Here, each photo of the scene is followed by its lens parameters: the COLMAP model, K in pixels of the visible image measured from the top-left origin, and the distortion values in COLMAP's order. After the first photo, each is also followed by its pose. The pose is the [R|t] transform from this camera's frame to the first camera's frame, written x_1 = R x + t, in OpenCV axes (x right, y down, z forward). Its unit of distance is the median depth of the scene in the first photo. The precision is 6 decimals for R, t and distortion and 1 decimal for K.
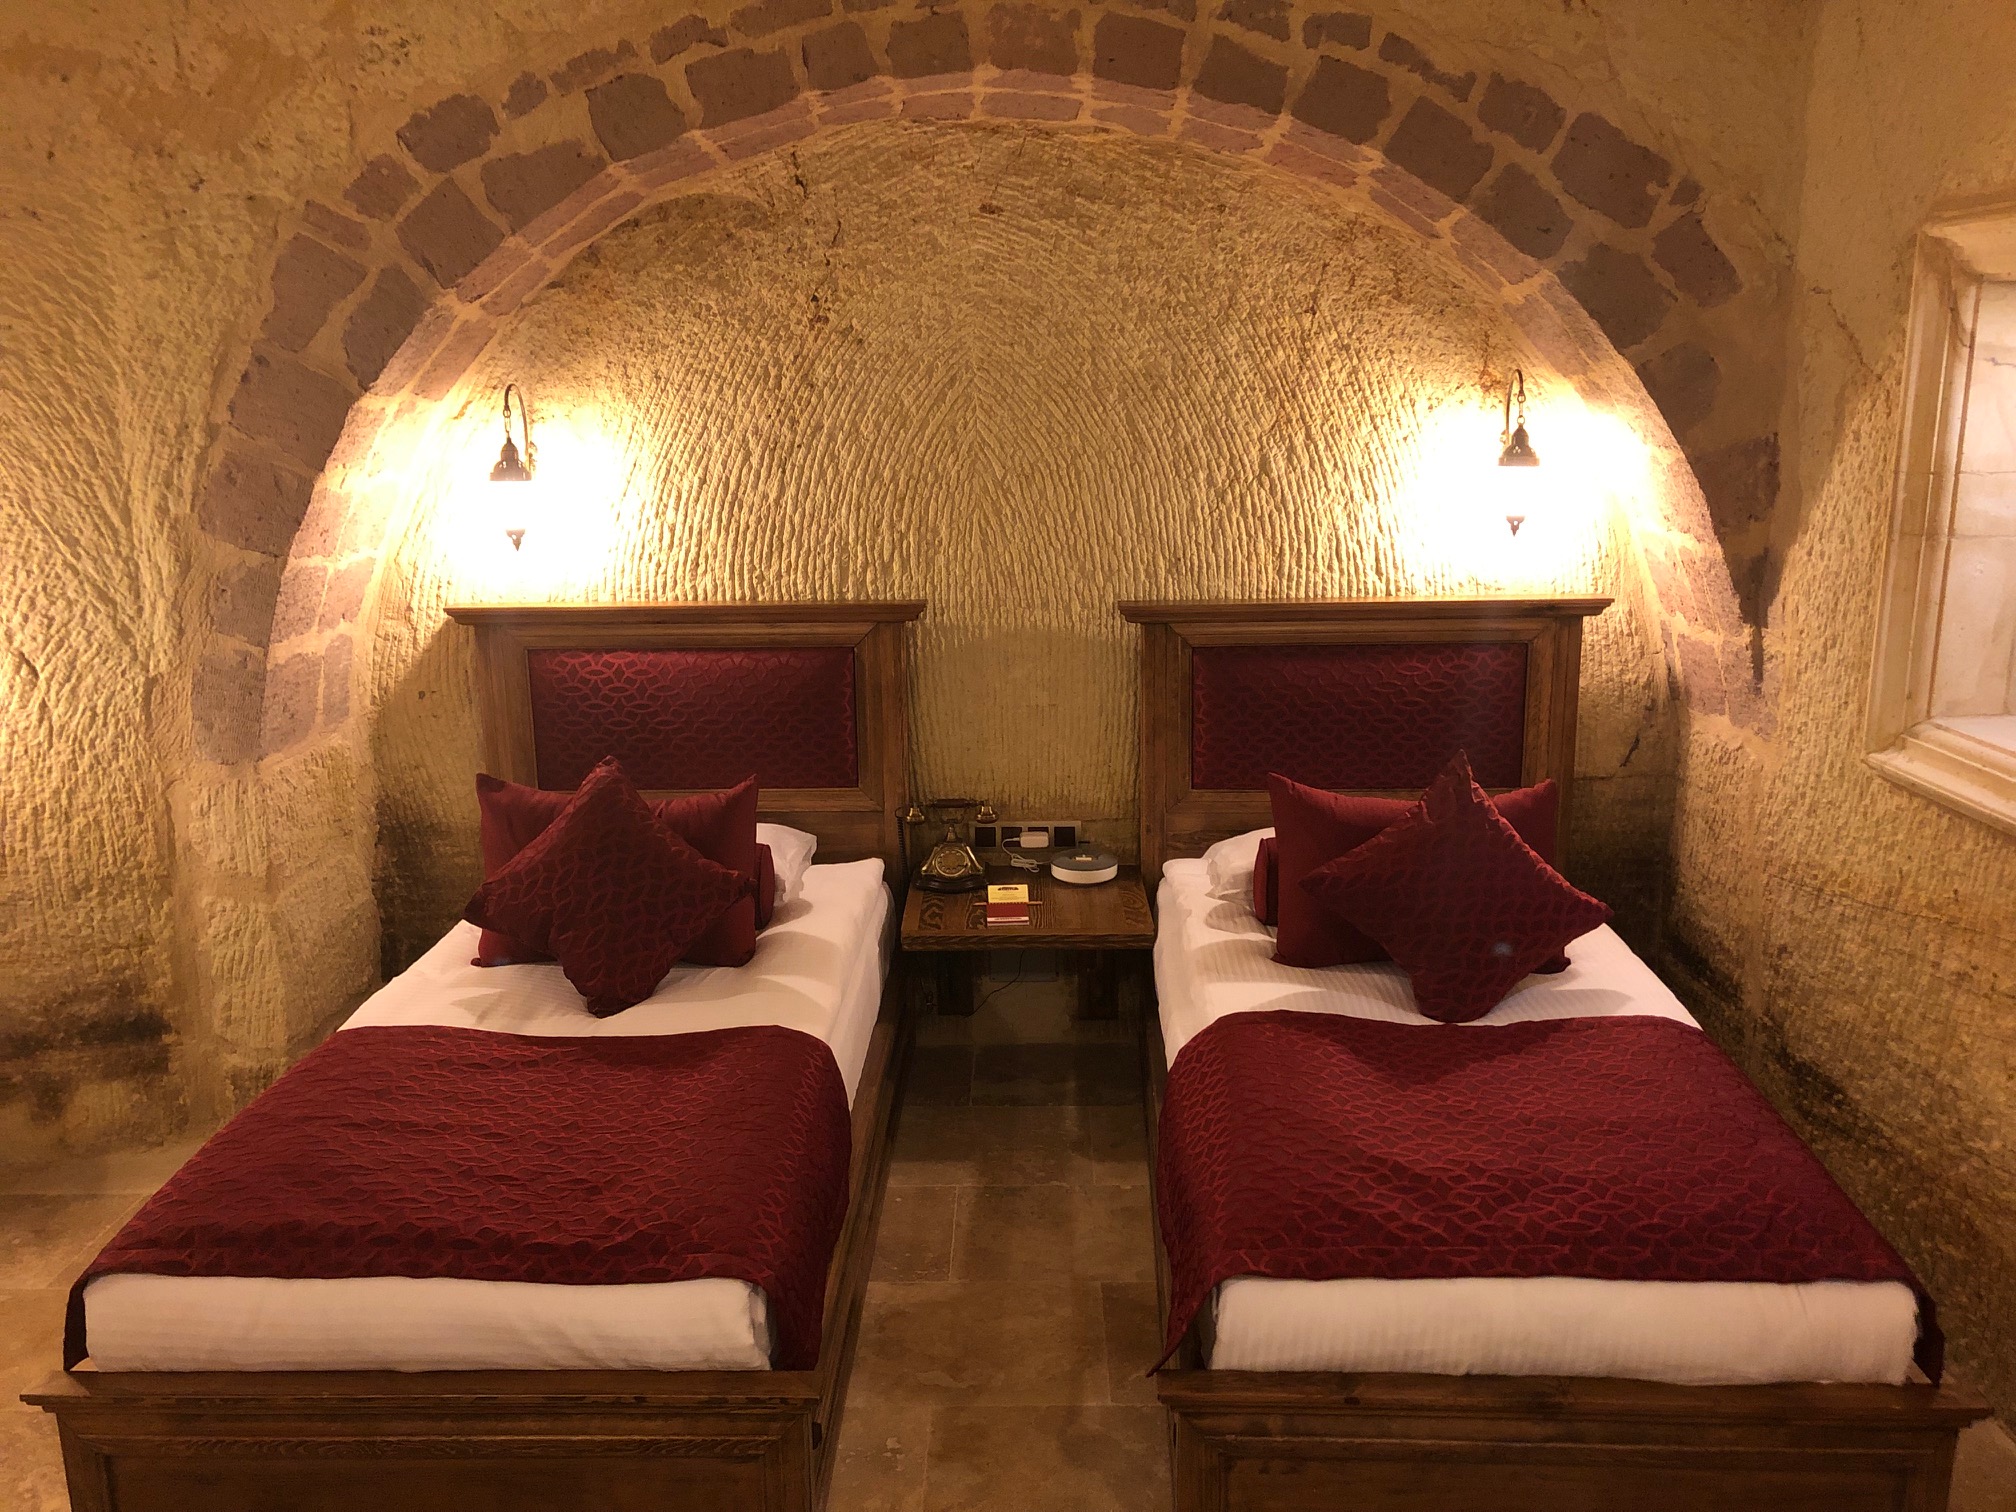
lens RADIAL K [[1690.6, 0, 1013.7], [0, 1690.6, 738.3], [0, 0, 1]] dist [0.005617, -0.018681]
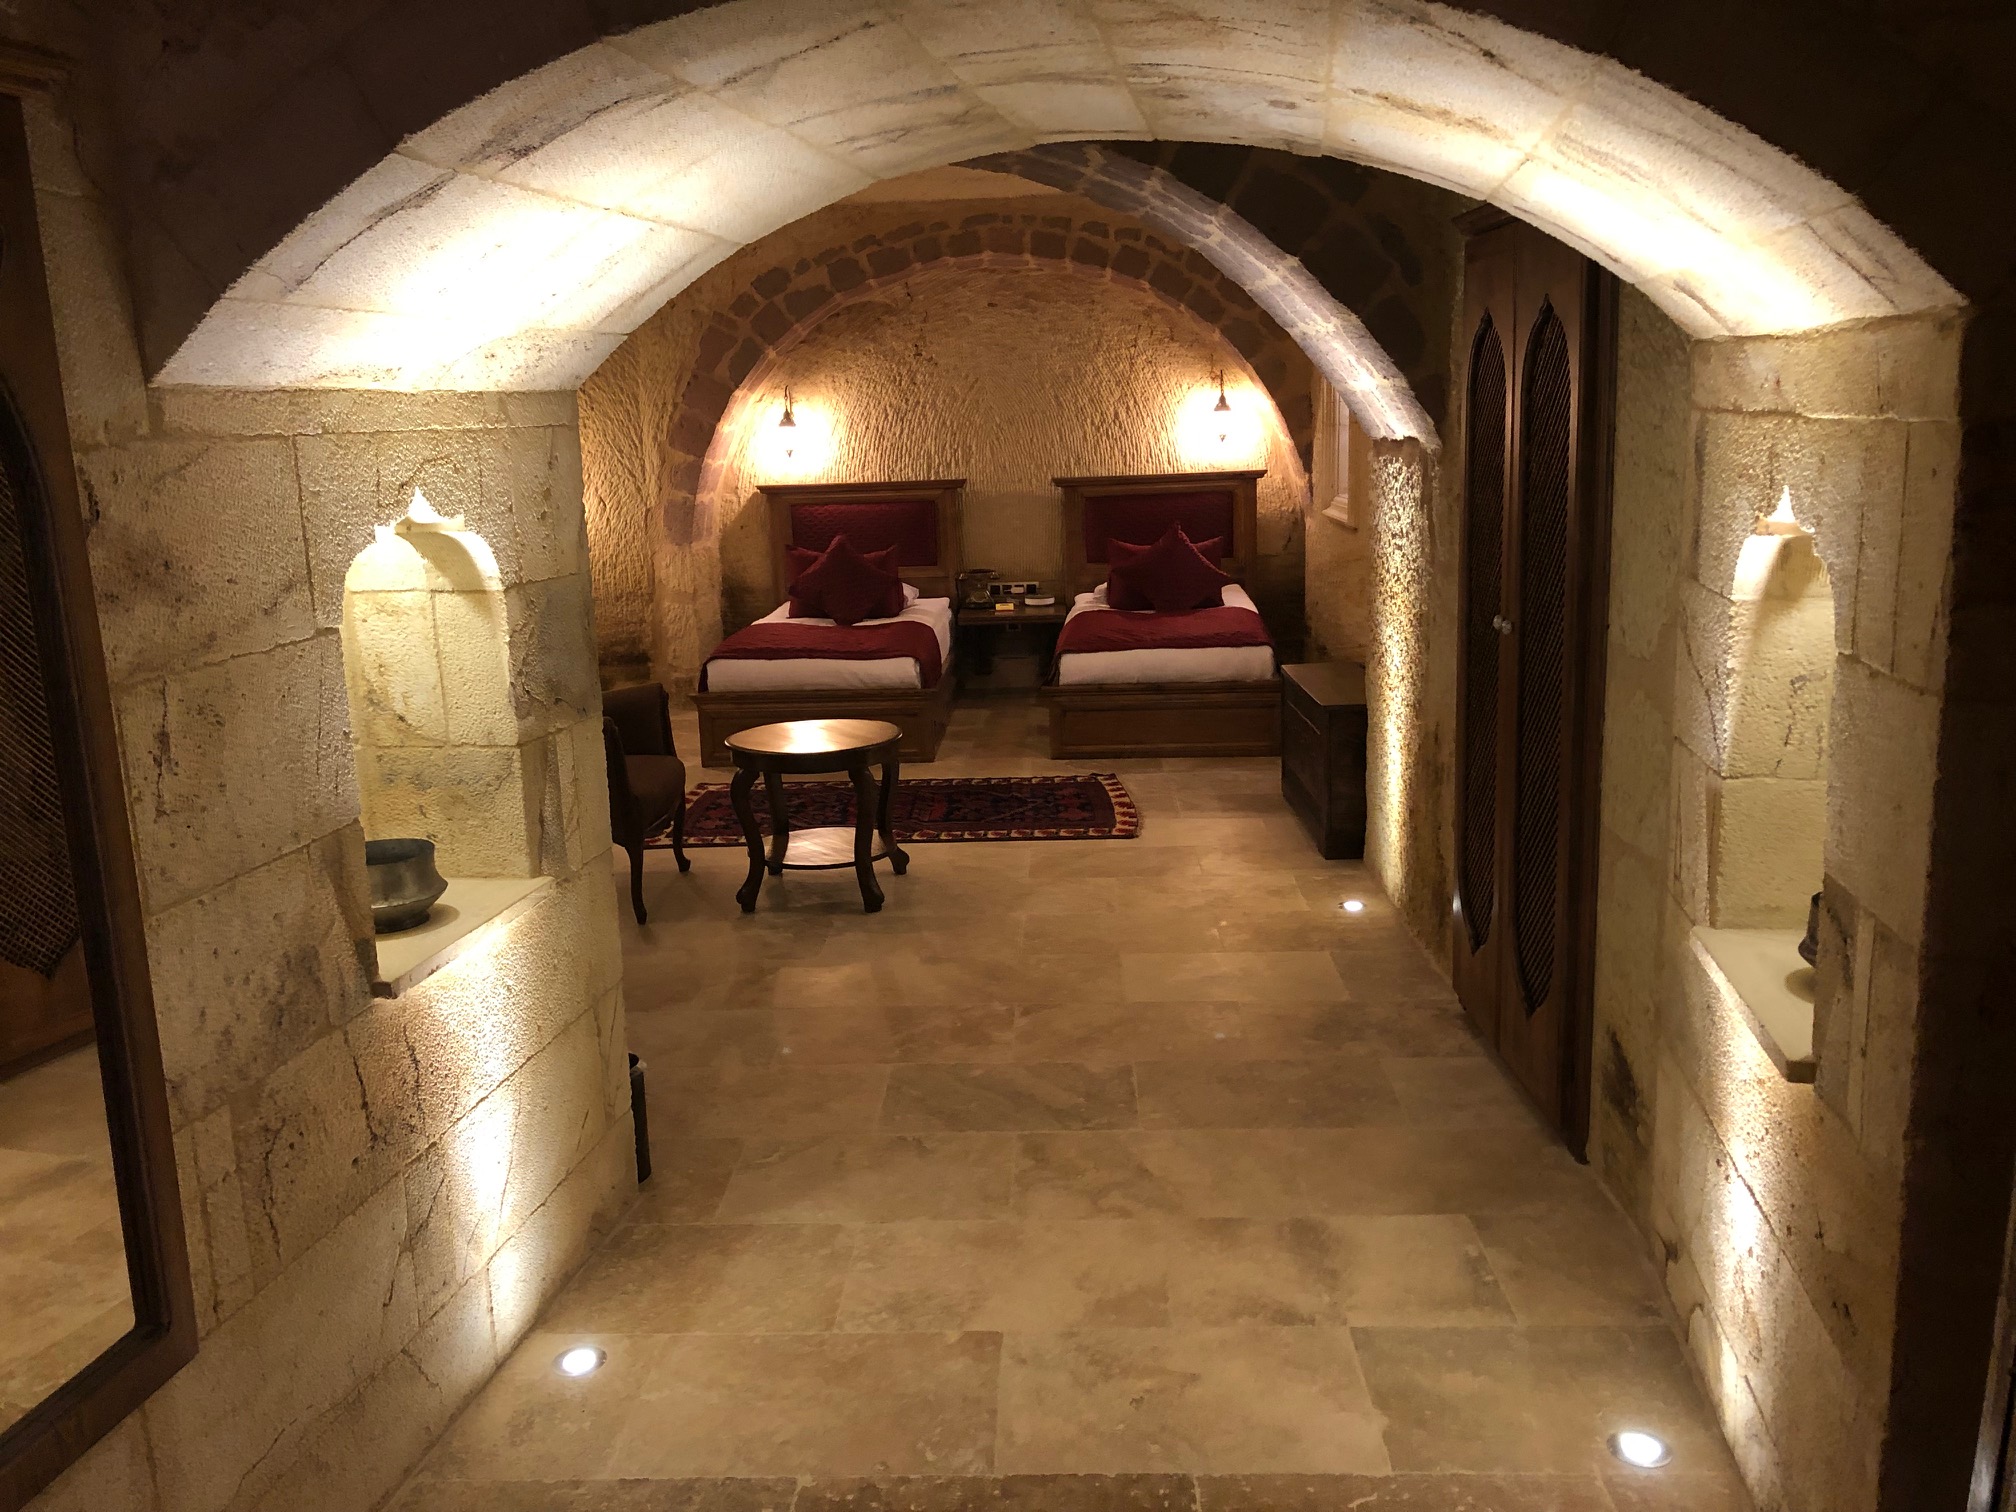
lens RADIAL K [[1690.6, 0, 1006.6], [0, 1690.6, 772.5], [0, 0, 1]] dist [0.005617, -0.018681]
pose [[0.999414, -0.014606, -0.030968, 0.068720], [0.014707, 0.999887, 0.003027, 0.319260], [0.030920, -0.003481, 0.999516, -1.313789]]
